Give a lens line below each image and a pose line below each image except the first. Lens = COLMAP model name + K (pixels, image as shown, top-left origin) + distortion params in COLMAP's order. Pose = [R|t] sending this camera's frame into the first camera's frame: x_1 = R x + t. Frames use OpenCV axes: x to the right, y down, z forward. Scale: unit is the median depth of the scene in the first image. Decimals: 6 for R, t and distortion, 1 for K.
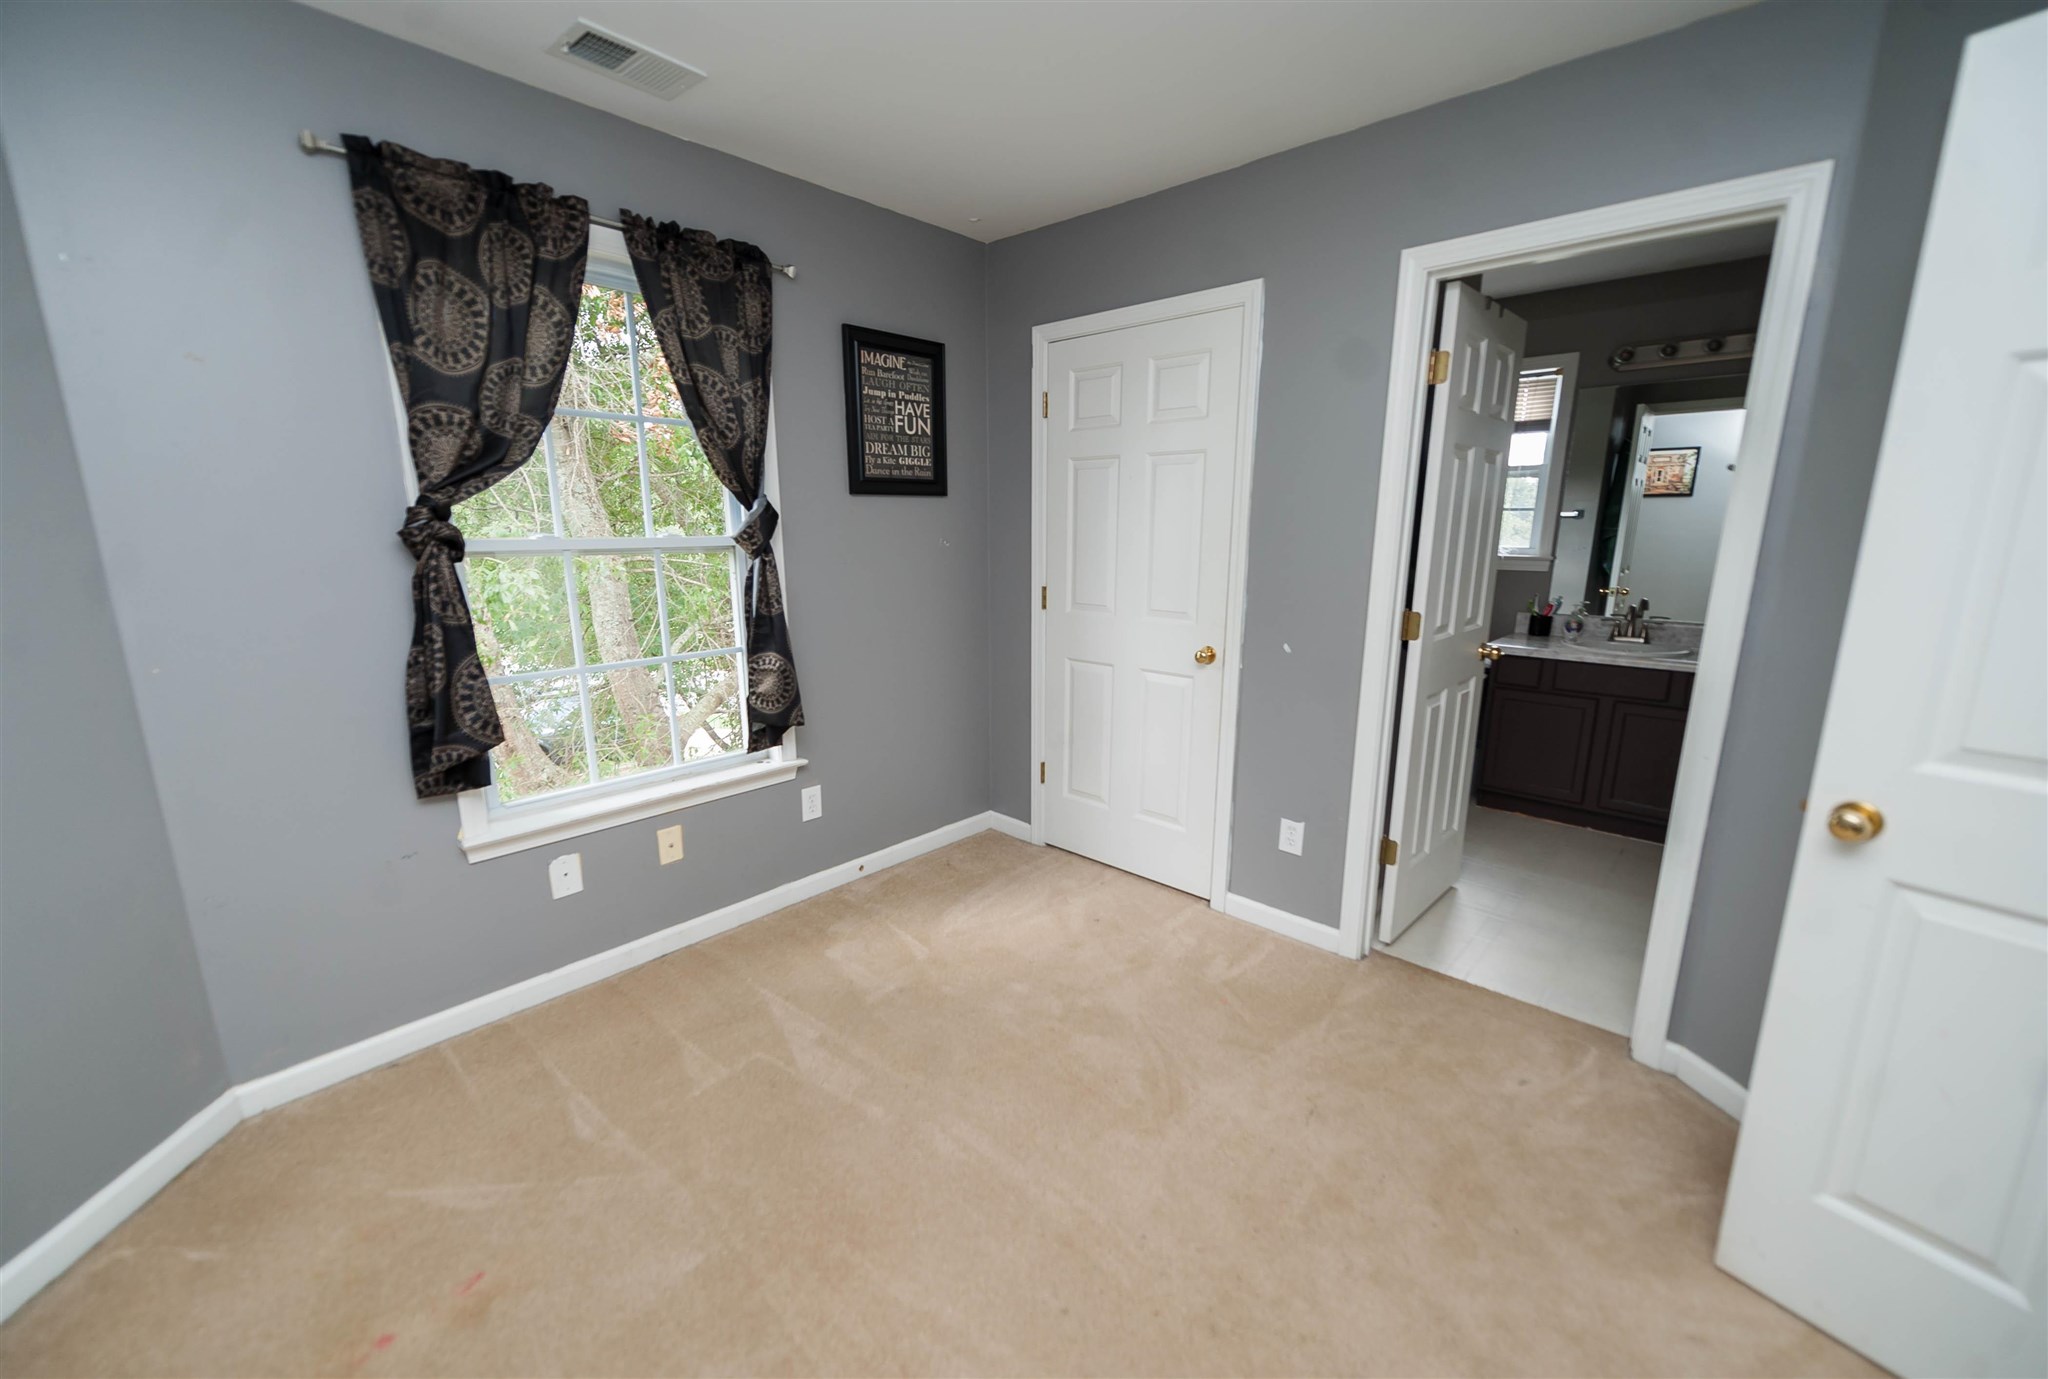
lens RADIAL K [[808.5, 0, 1015.1], [0, 808.5, 699.2], [0, 0, 1]] dist [0.007121, -0.000647]
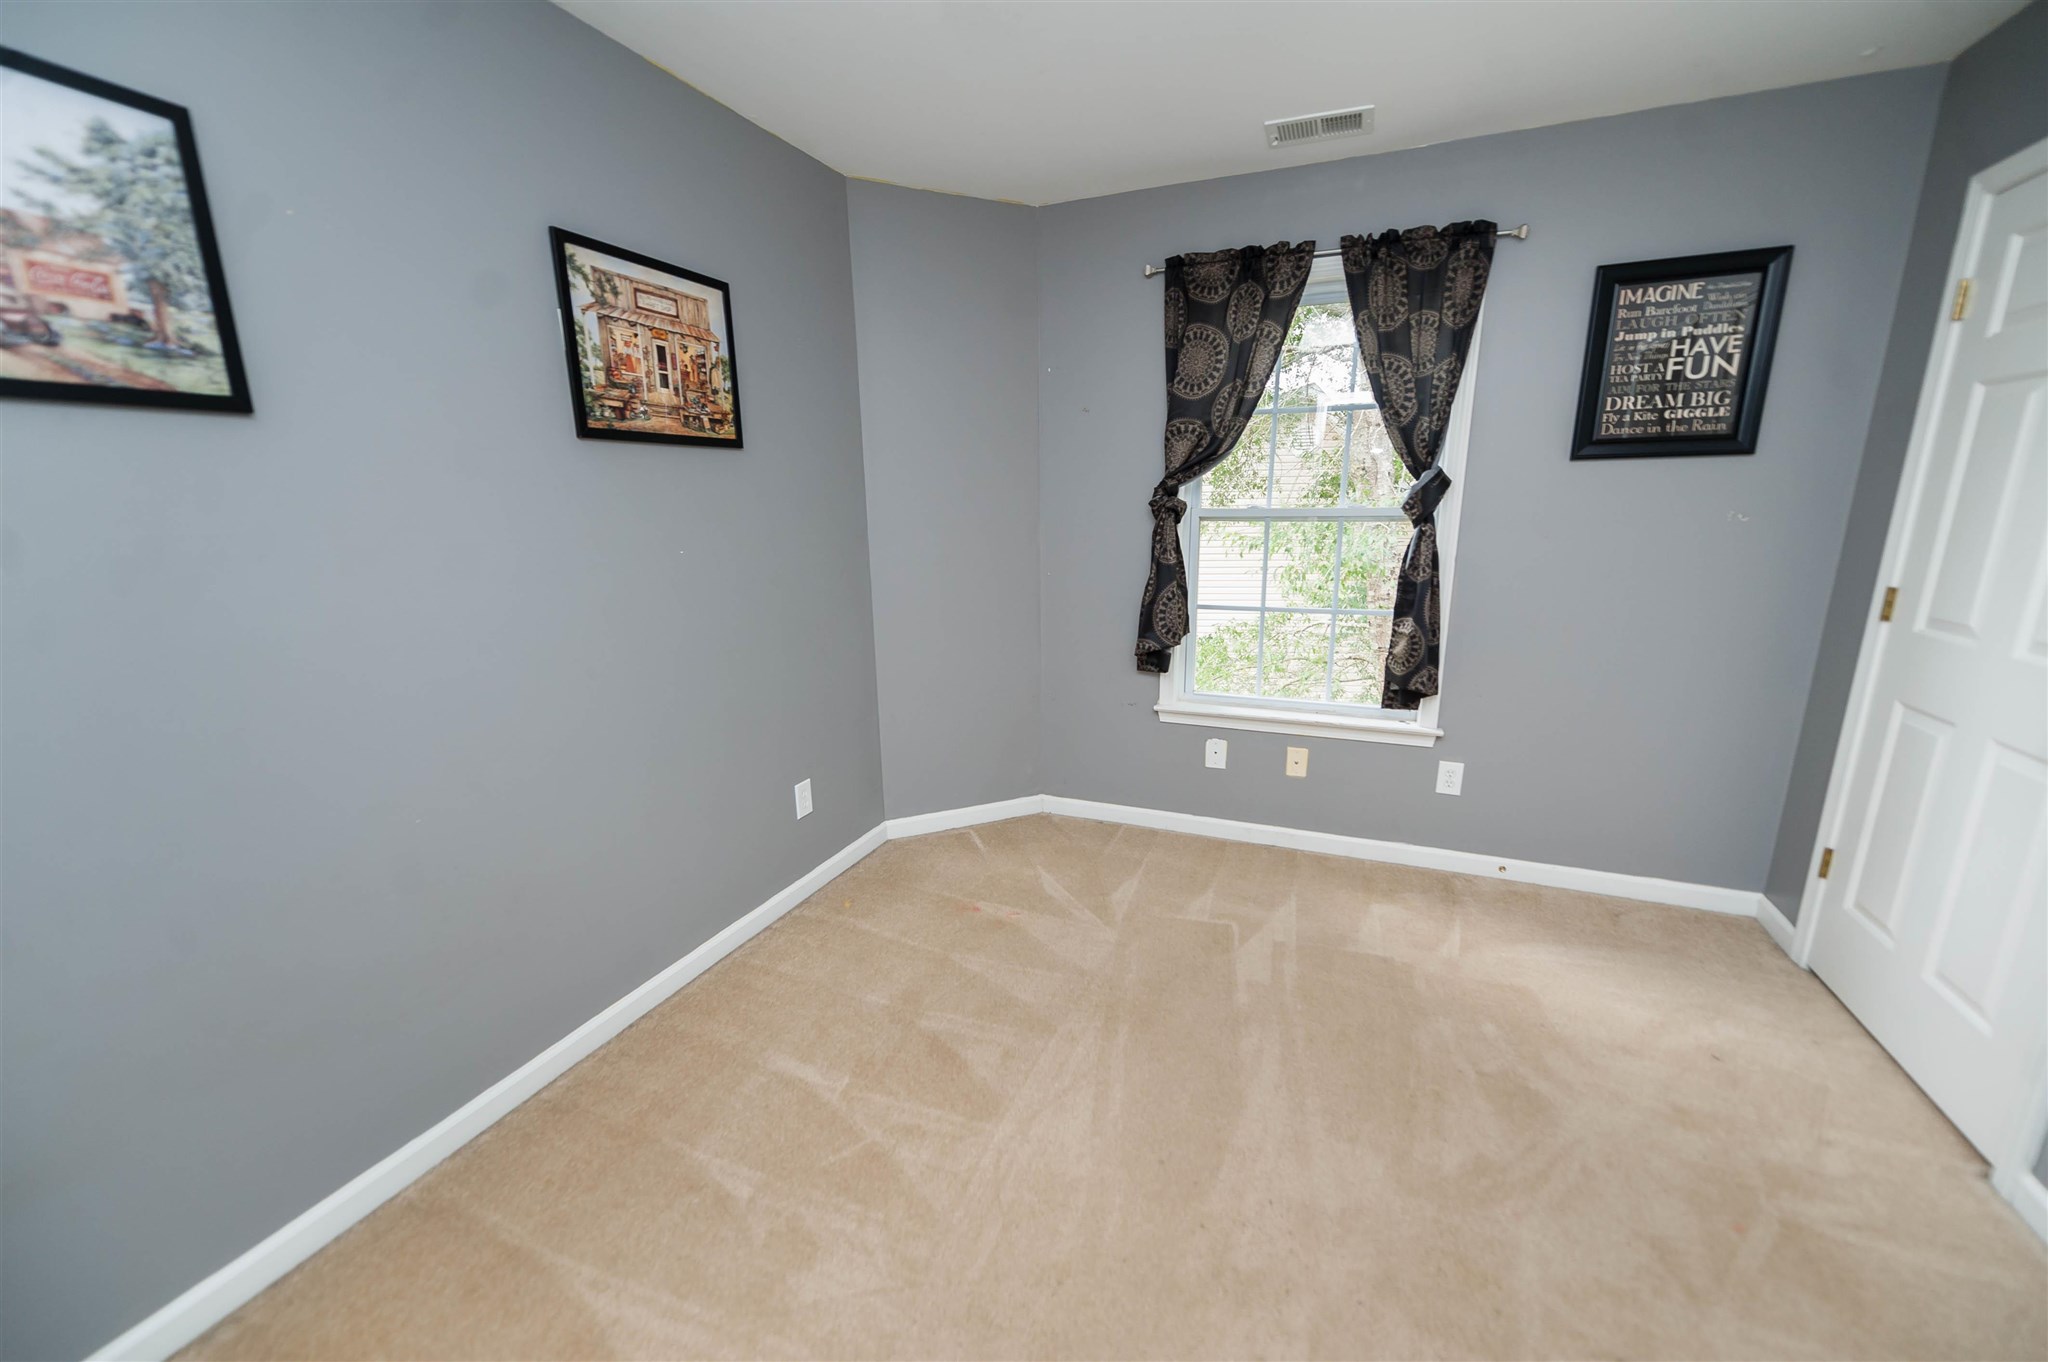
lens RADIAL K [[801.4, 0, 1024.6], [0, 801.4, 690.3], [0, 0, 1]] dist [0.003196, -0.000235]
pose [[0.345527, 0.214110, -0.913656, 0.498299], [-0.189606, 0.969471, 0.155484, -0.033341], [0.919054, 0.119511, 0.375575, 0.157089]]
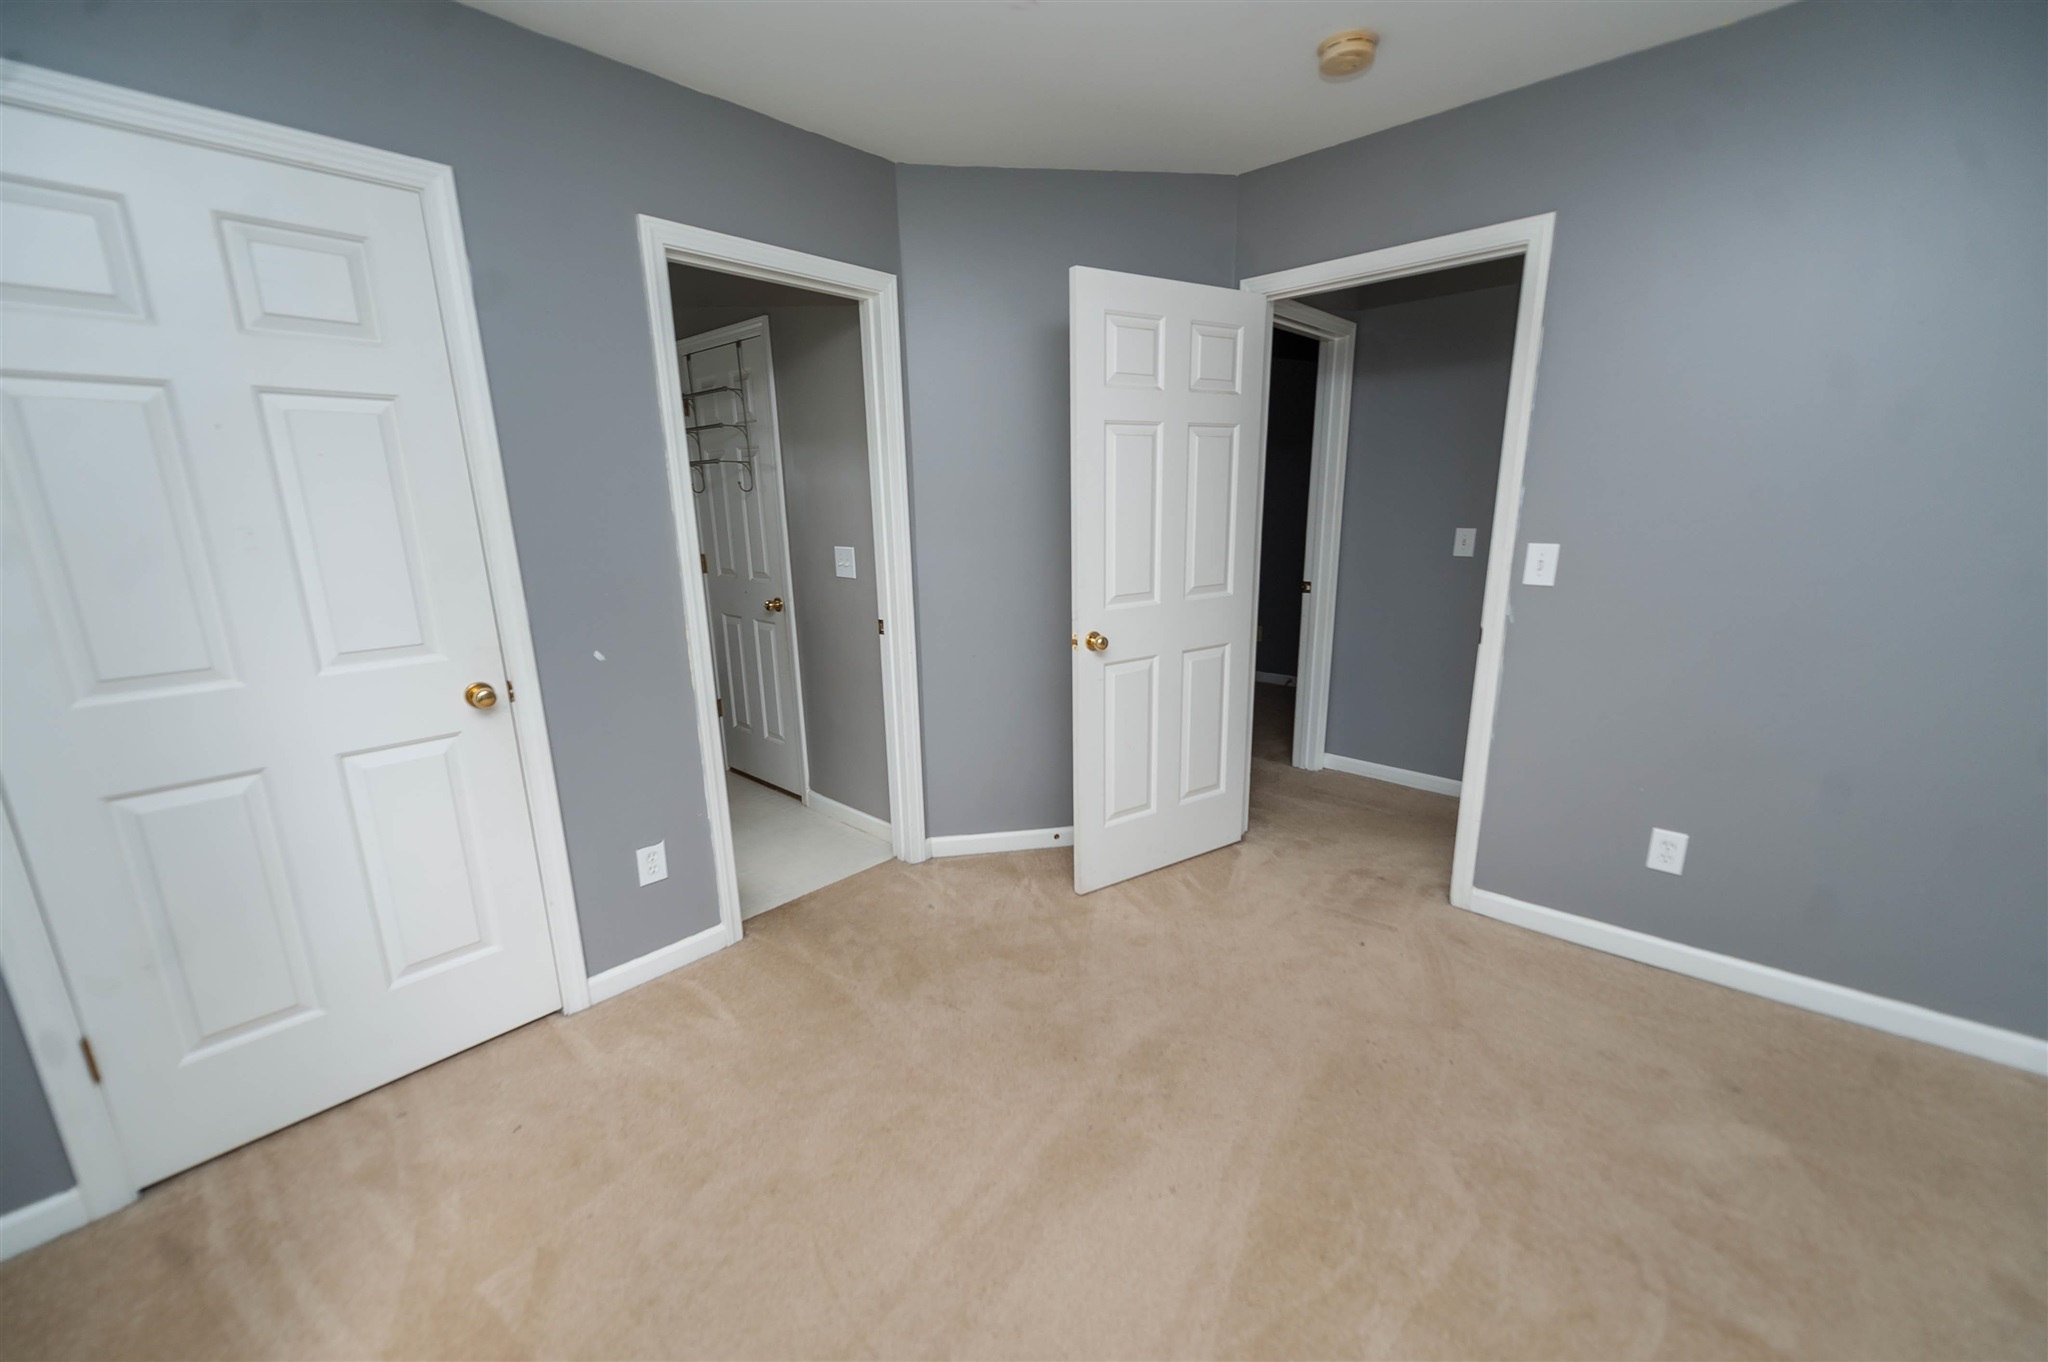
lens RADIAL K [[807.8, 0, 1032.0], [0, 807.8, 691.7], [0, 0, 1]] dist [0.019892, -0.008600]
pose [[-0.009543, -0.235494, 0.971829, -0.489190], [0.231157, 0.945030, 0.231270, -0.118349], [-0.972870, 0.226852, 0.045417, 0.537697]]
